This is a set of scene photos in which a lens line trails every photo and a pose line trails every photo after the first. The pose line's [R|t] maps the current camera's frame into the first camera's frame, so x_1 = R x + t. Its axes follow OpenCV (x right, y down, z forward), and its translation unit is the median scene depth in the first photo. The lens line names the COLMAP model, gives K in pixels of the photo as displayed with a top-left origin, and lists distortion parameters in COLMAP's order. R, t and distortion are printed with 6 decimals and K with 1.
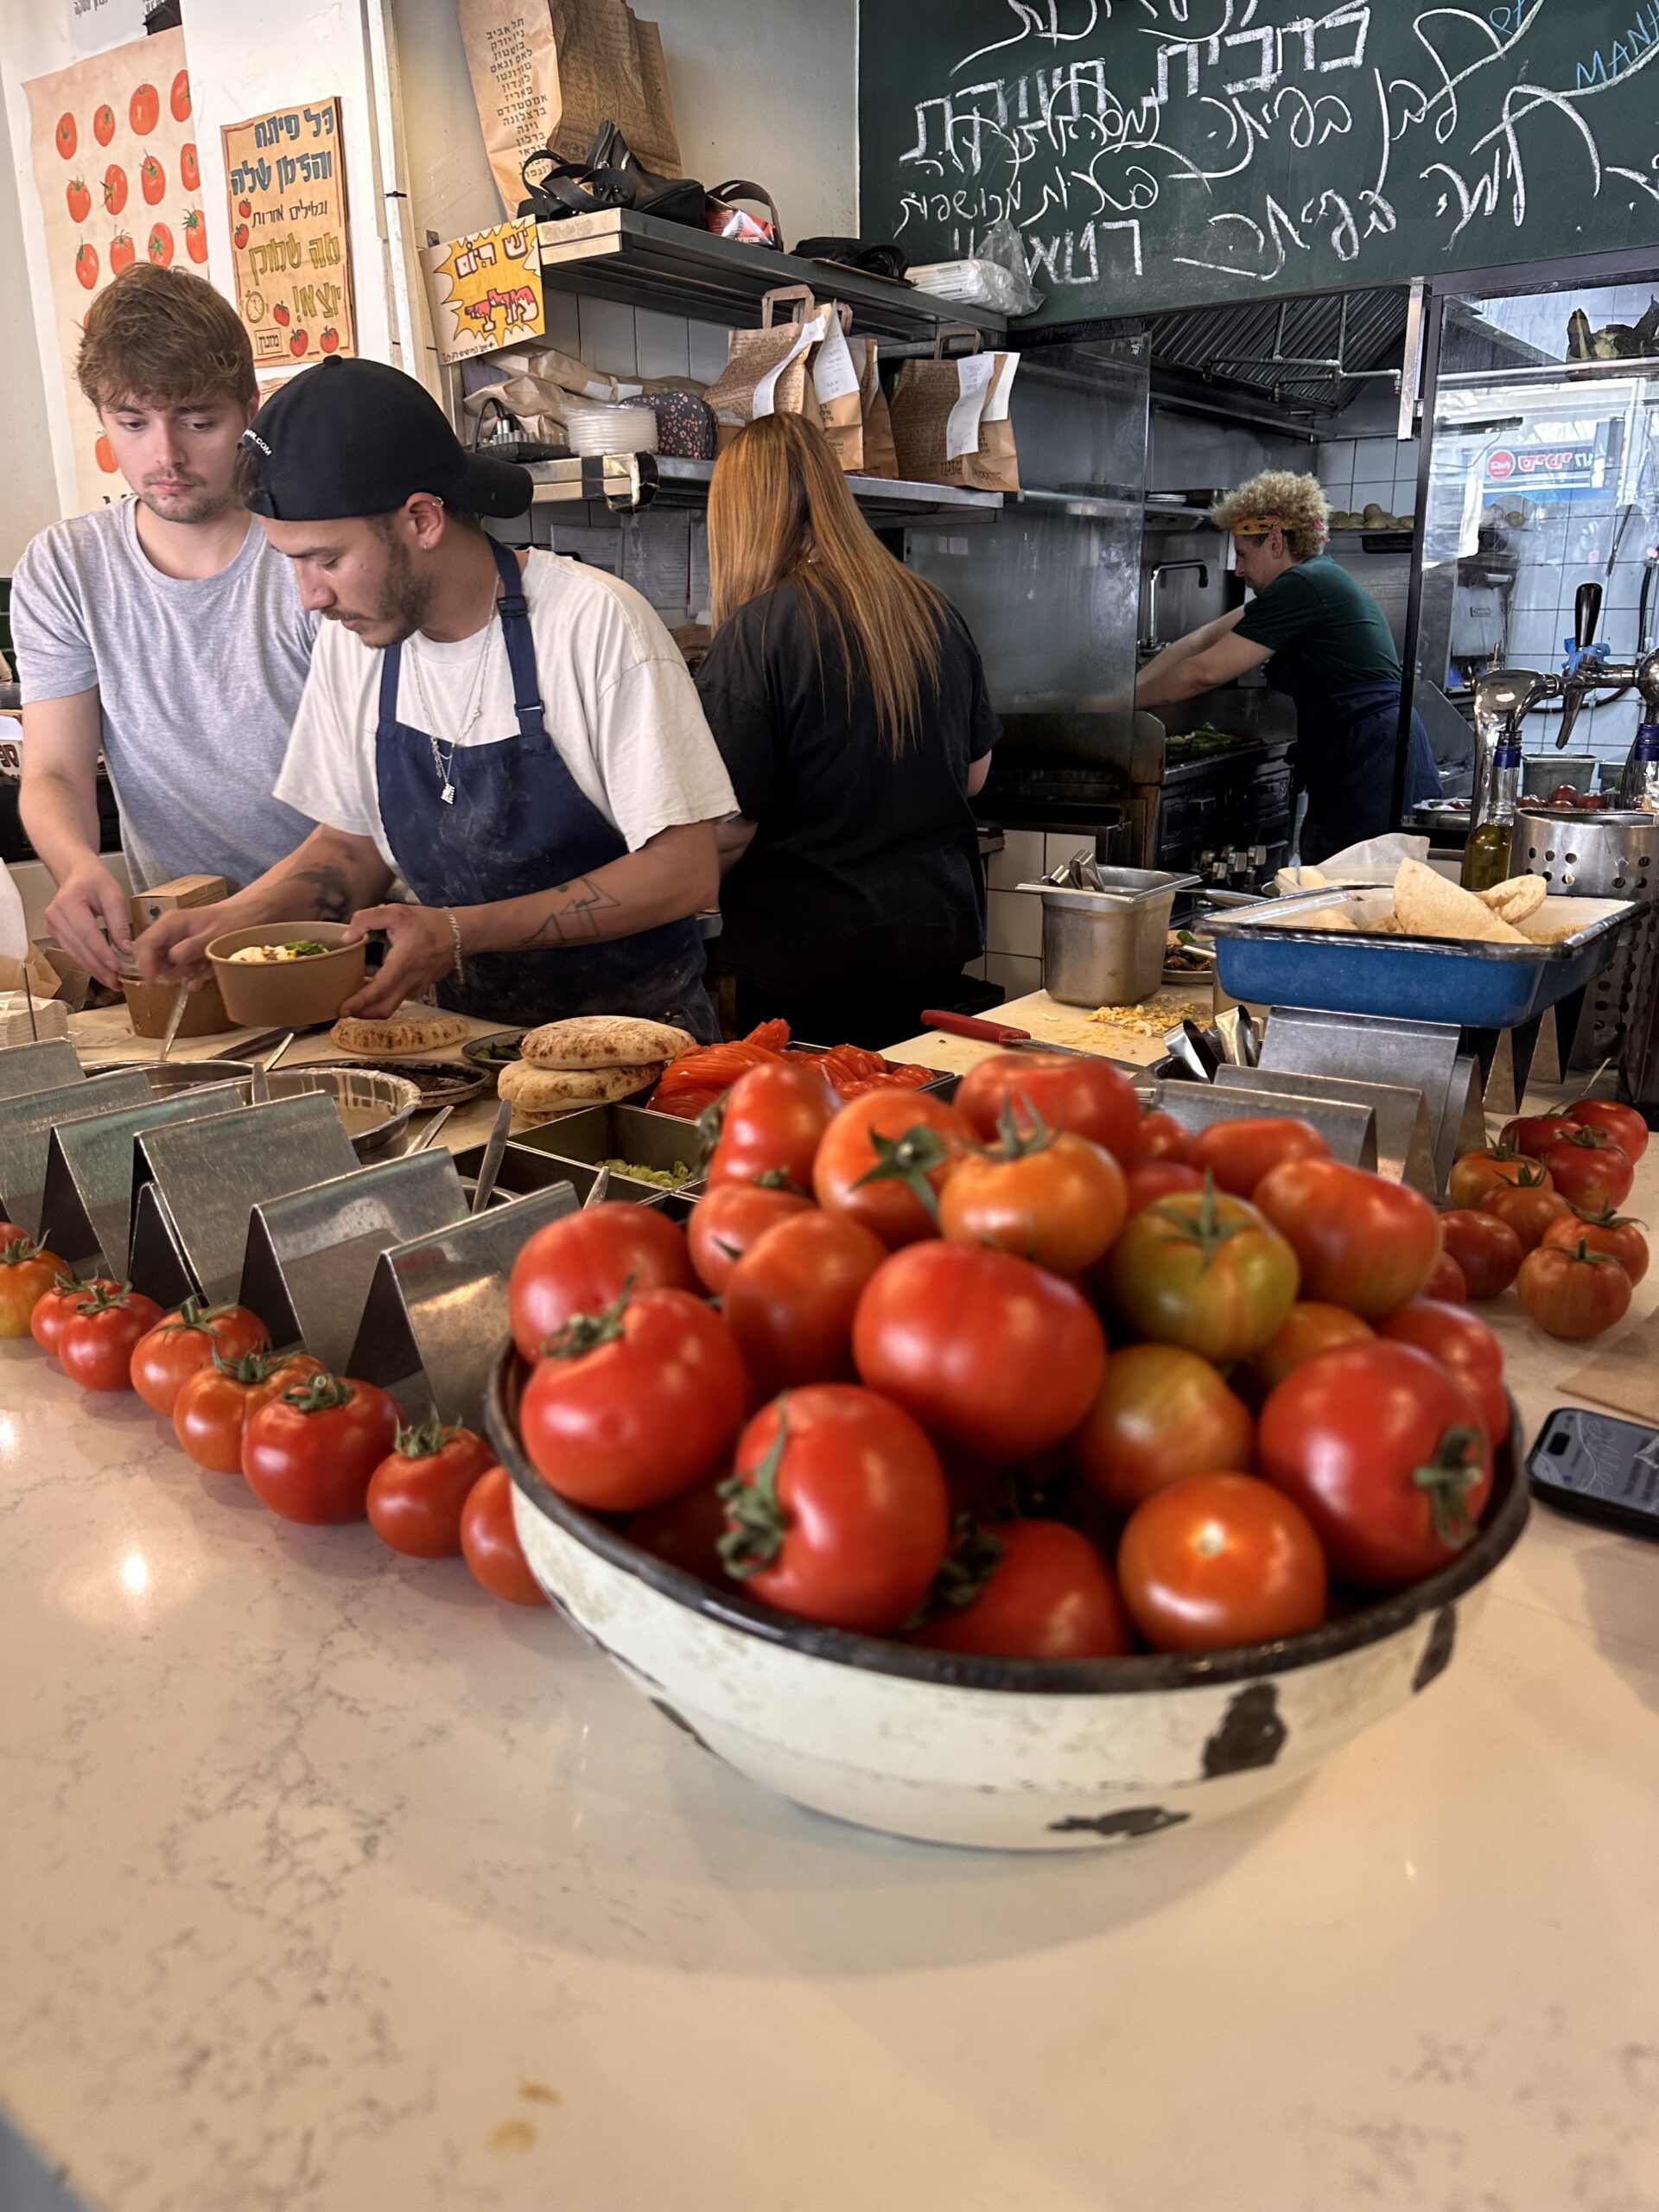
lens RADIAL K [[1605.3, 0, 833.4], [0, 1605.3, 1111.5], [0, 0, 1]] dist [-0.028731, -0.009755]
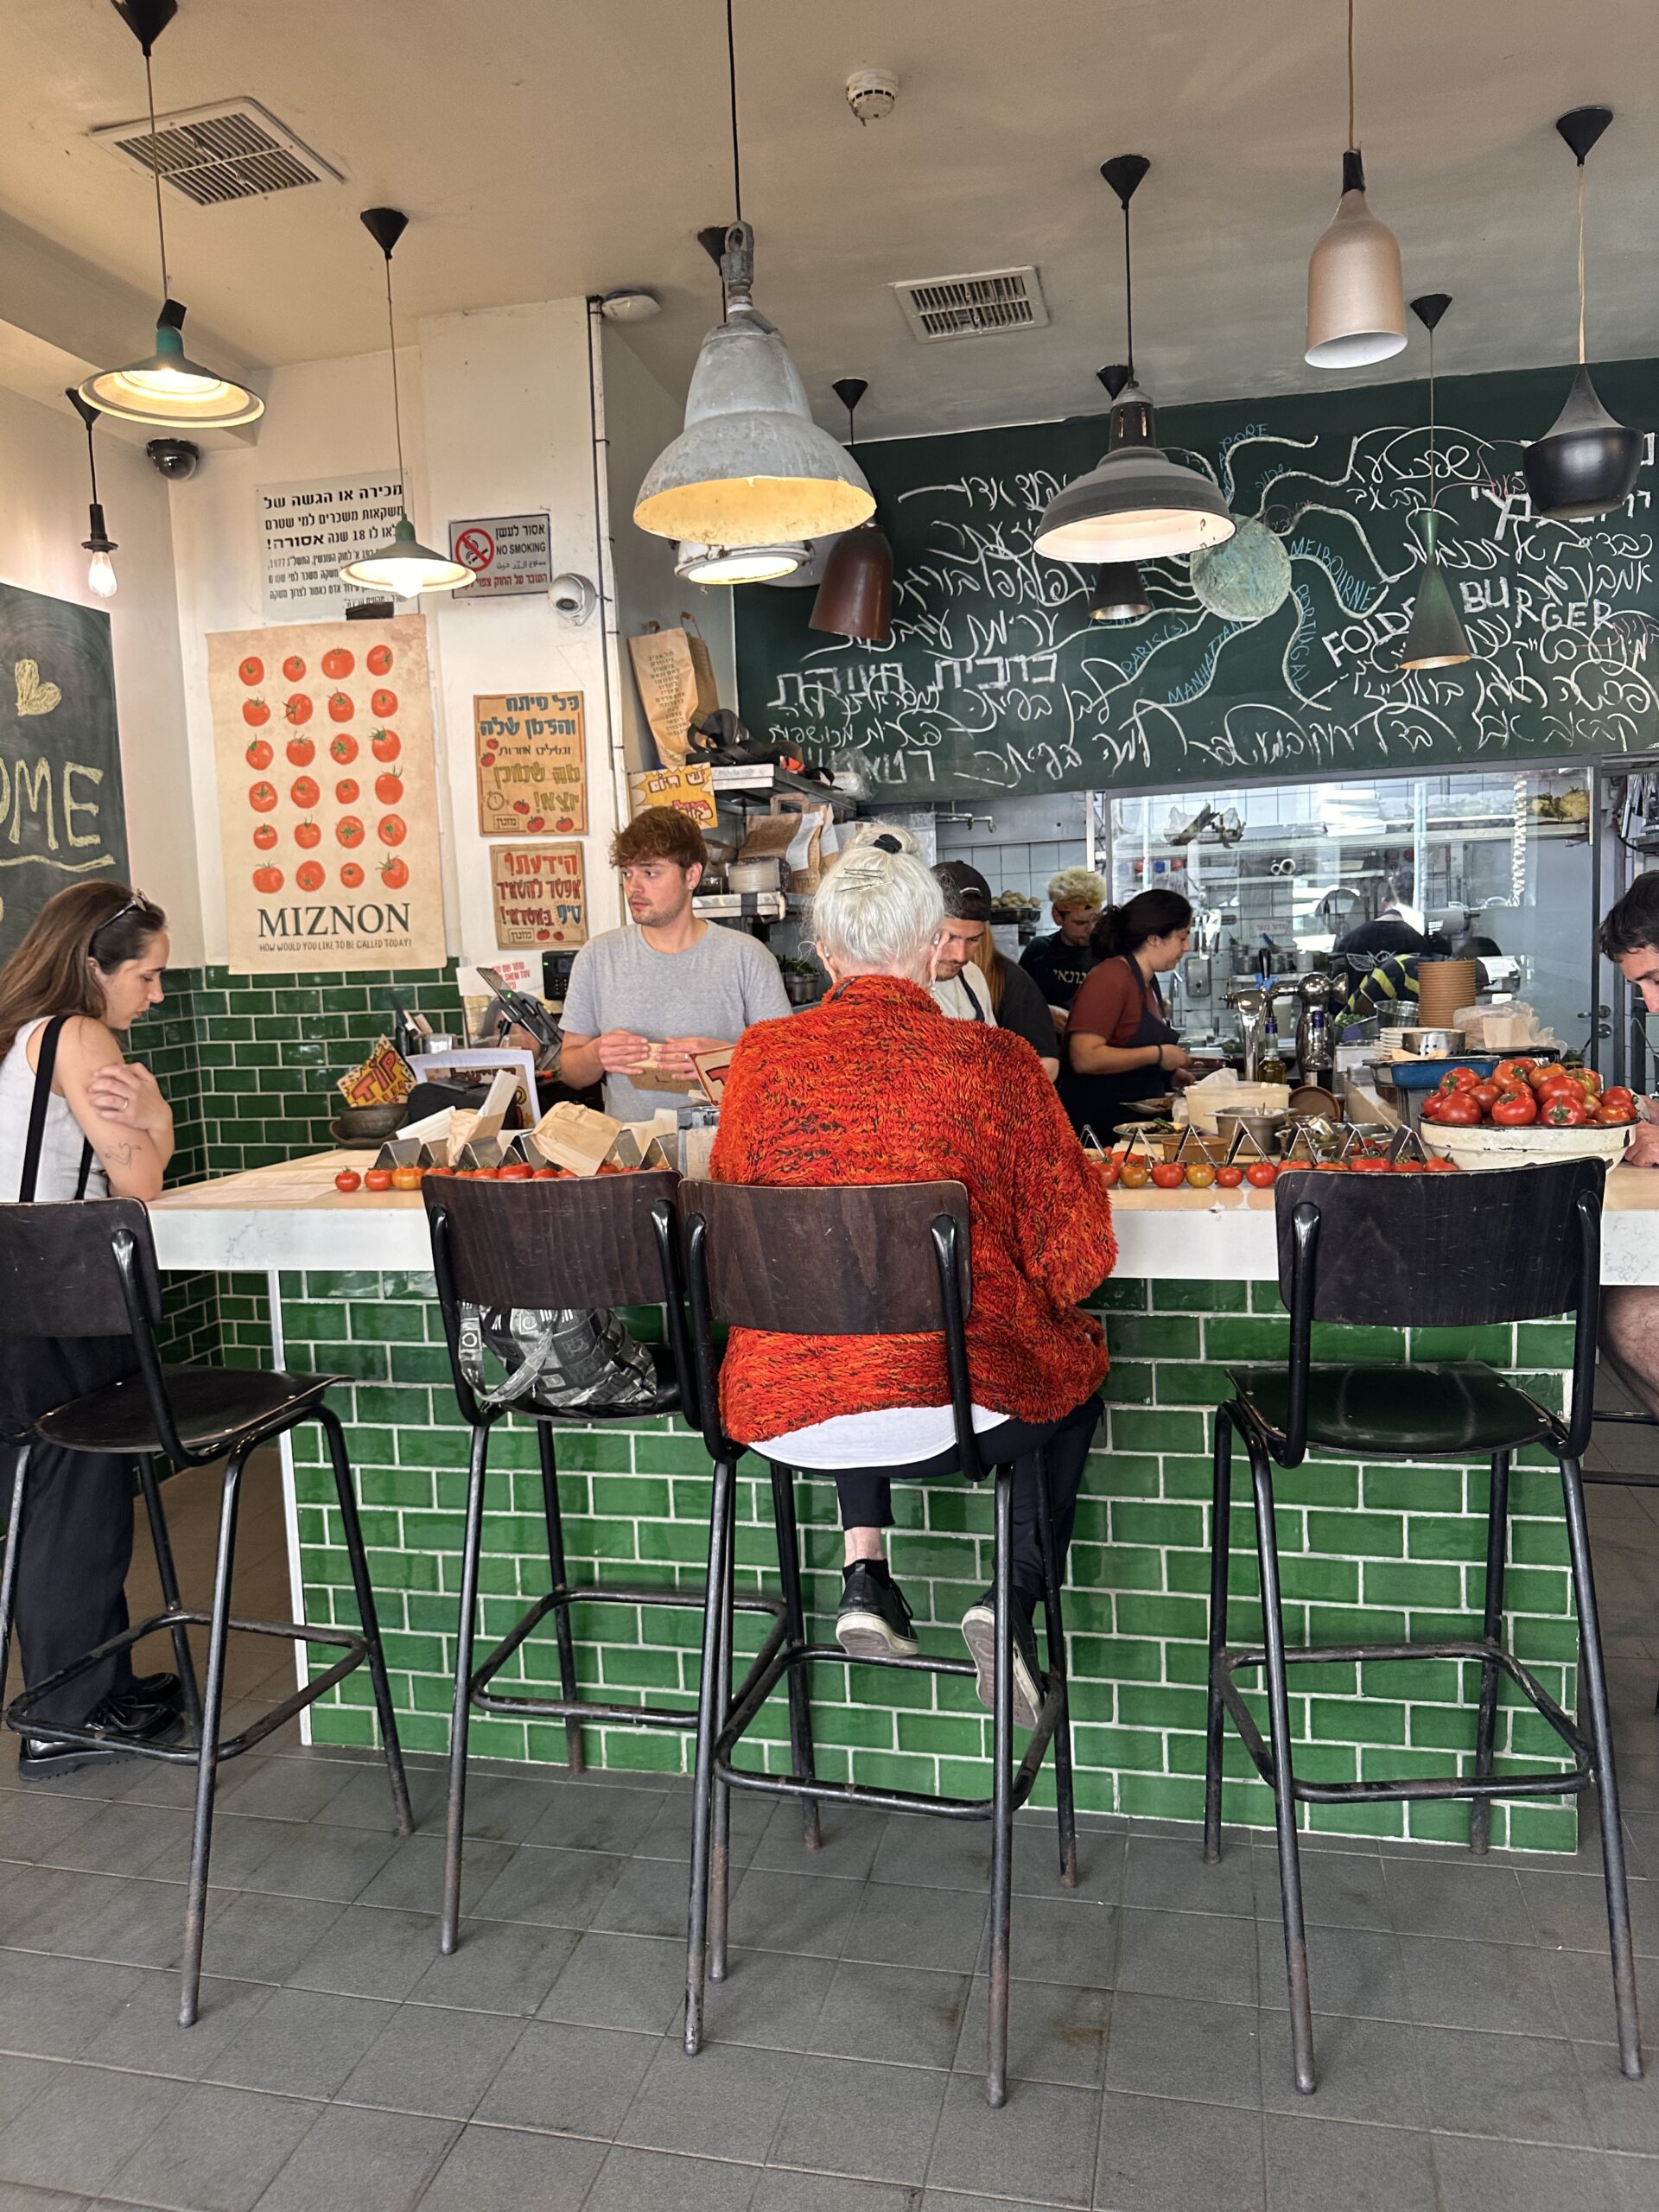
lens RADIAL K [[1605.3, 0, 823.5], [0, 1605.3, 1100.3], [0, 0, 1]] dist [-0.028731, -0.009755]
pose [[0.917191, -0.060181, 0.393878, -0.667033], [0.143717, 0.971953, -0.186154, 0.123461], [-0.371627, 0.227345, 0.900115, -0.470474]]
